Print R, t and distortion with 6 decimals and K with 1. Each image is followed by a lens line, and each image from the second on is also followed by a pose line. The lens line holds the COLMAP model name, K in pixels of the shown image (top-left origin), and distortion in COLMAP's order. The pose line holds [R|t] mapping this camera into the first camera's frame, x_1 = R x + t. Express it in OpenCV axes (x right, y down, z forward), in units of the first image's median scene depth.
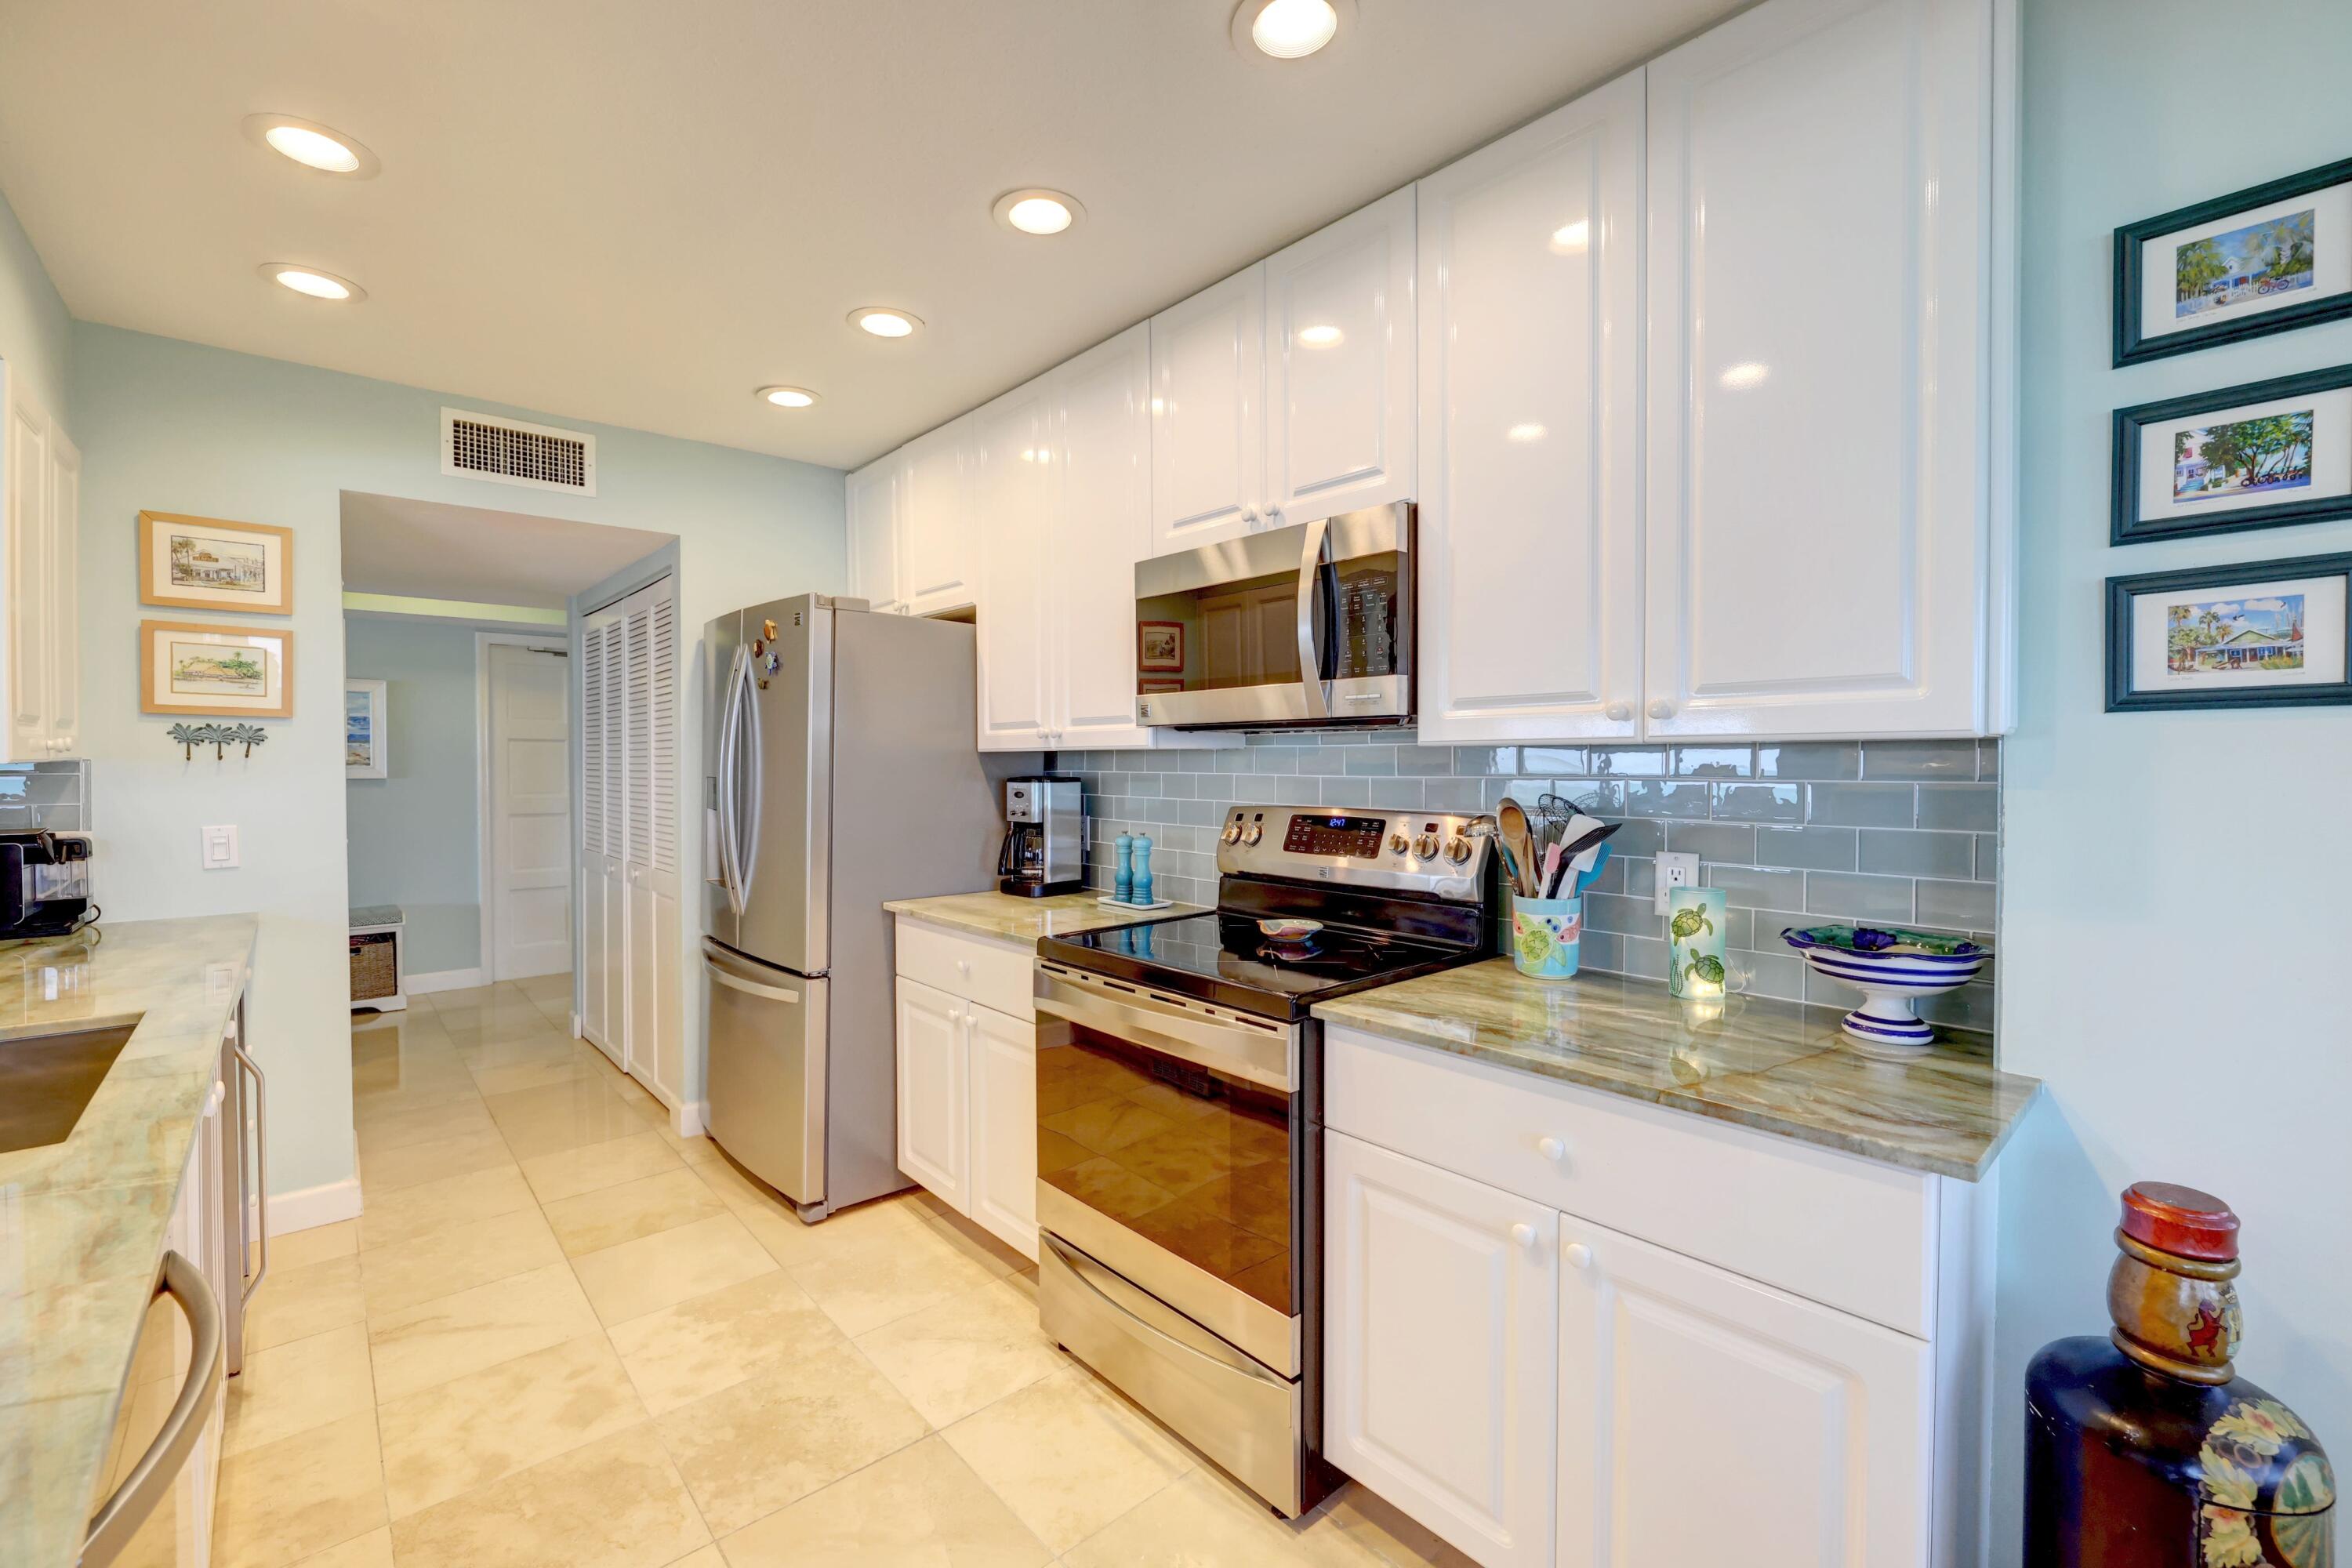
lens RADIAL K [[975.2, 0, 1170.7], [0, 975.2, 777.0], [0, 0, 1]] dist [-0.001803, 0.000329]
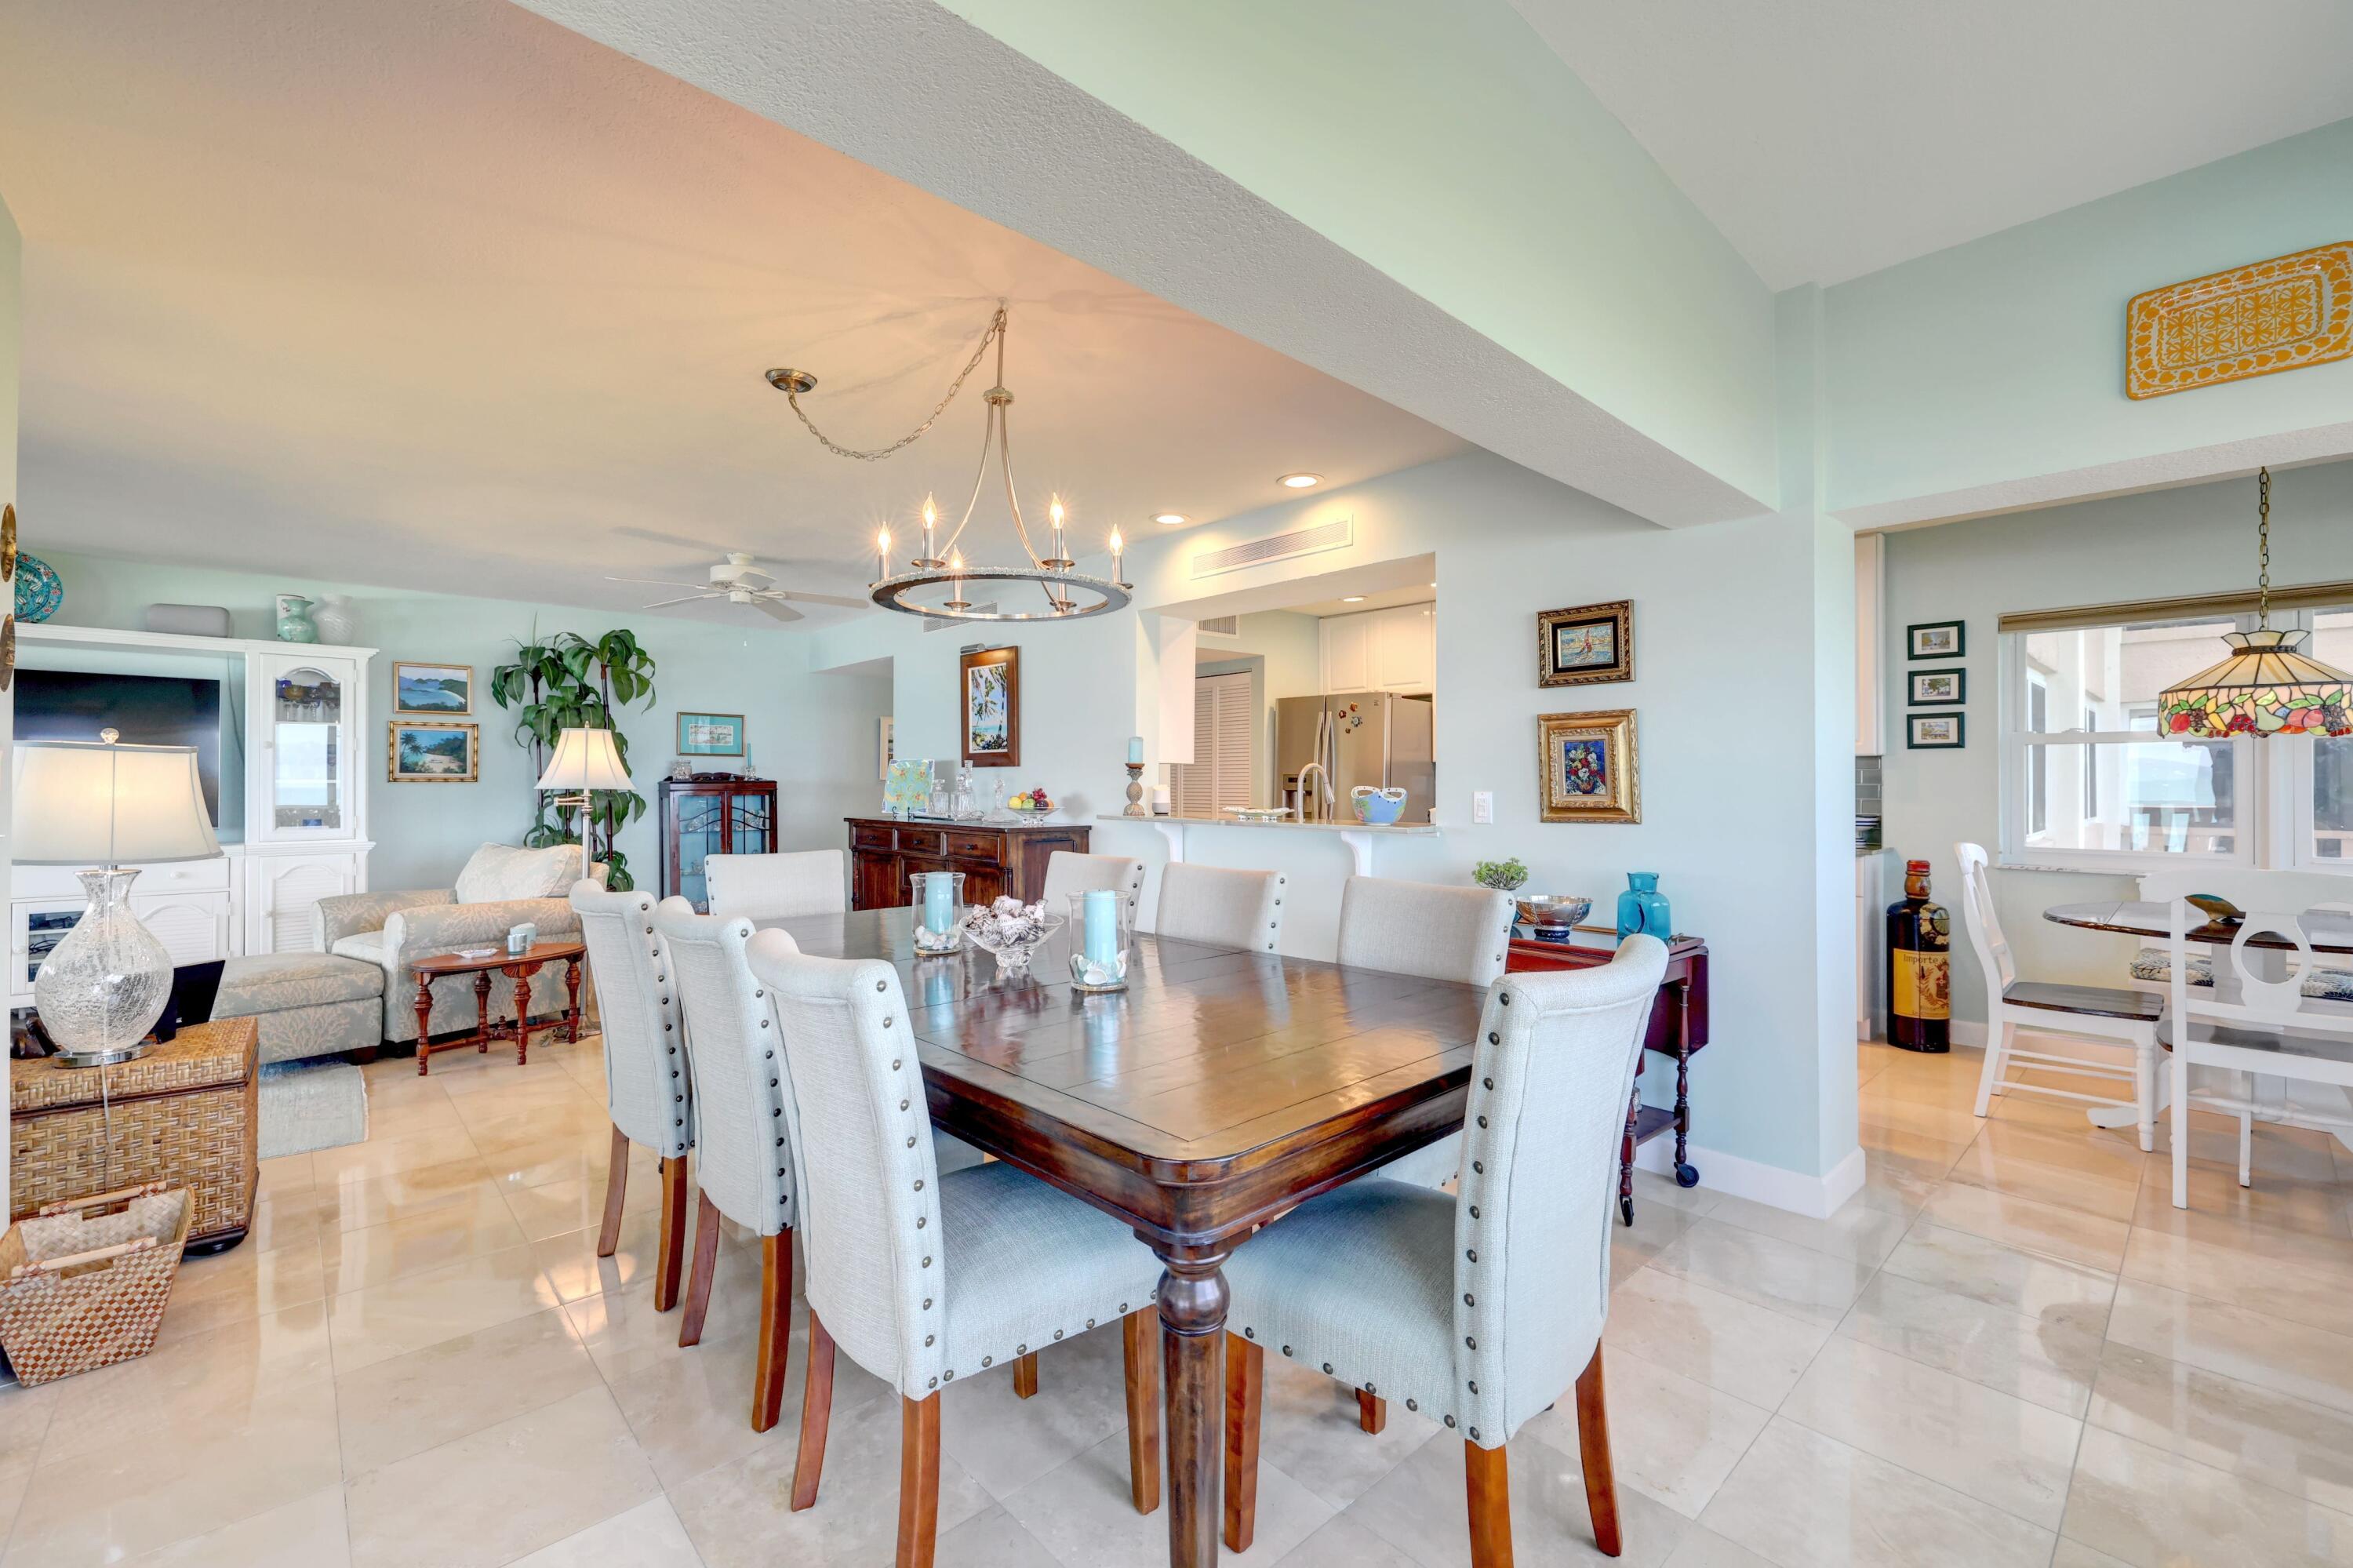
lens RADIAL K [[975.6, 0, 1168.9], [0, 975.6, 779.9], [0, 0, 1]] dist [-0.001803, 0.000329]
pose [[0.999741, -0.002414, 0.022609, -2.098934], [0.002679, 0.999928, -0.011684, 0.094200], [-0.022579, 0.011741, 0.999676, -2.856335]]
